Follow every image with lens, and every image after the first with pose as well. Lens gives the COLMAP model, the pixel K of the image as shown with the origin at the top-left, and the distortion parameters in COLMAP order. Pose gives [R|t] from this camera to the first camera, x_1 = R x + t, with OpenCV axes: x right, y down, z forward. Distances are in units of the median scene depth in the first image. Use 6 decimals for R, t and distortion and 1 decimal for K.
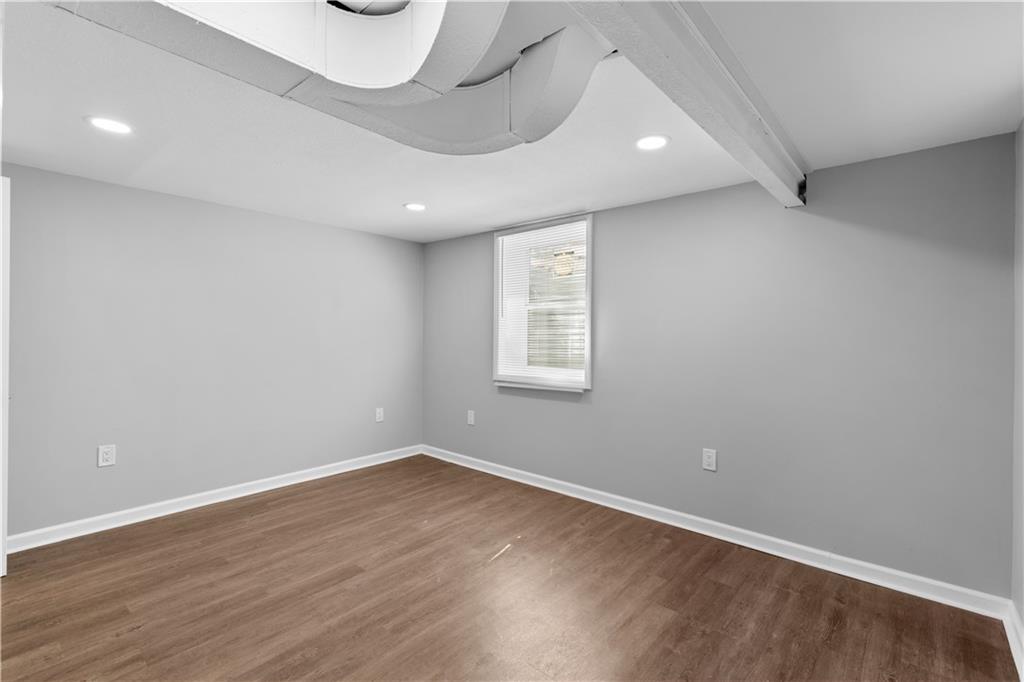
lens RADIAL K [[461.4, 0, 514.3], [0, 461.4, 337.2], [0, 0, 1]] dist [-0.001274, 0.000010]
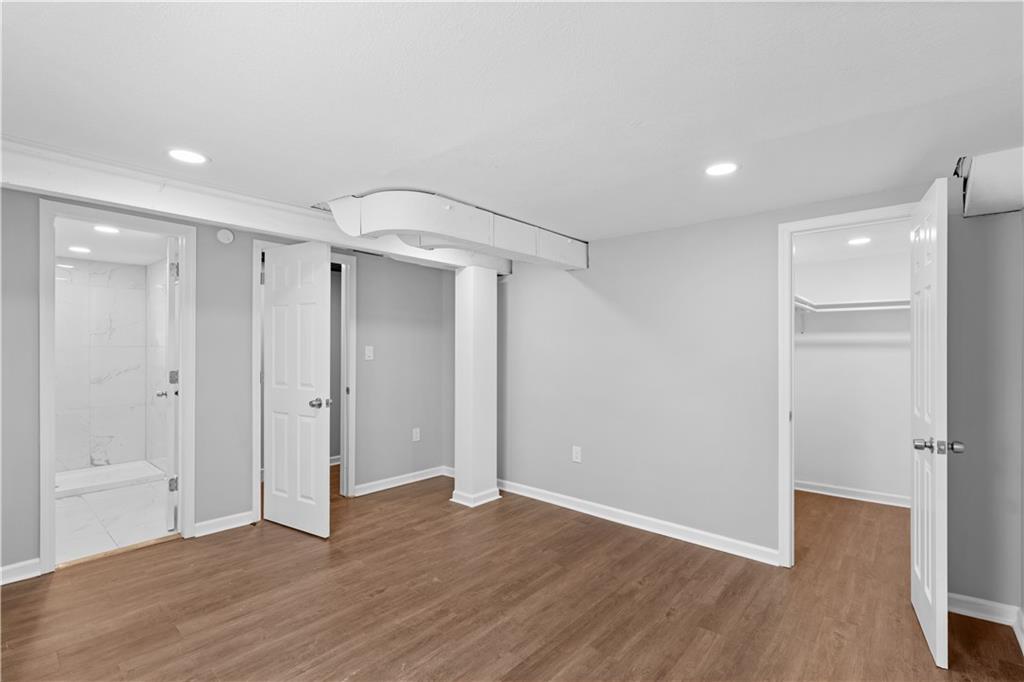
lens RADIAL K [[461.4, 0, 515.2], [0, 461.4, 346.8], [0, 0, 1]] dist [-0.001274, 0.000010]
pose [[-0.999853, -0.013635, -0.010373, -0.399212], [-0.013739, 0.999856, 0.010001, -0.050964], [0.010236, 0.010143, -0.999896, 2.093916]]
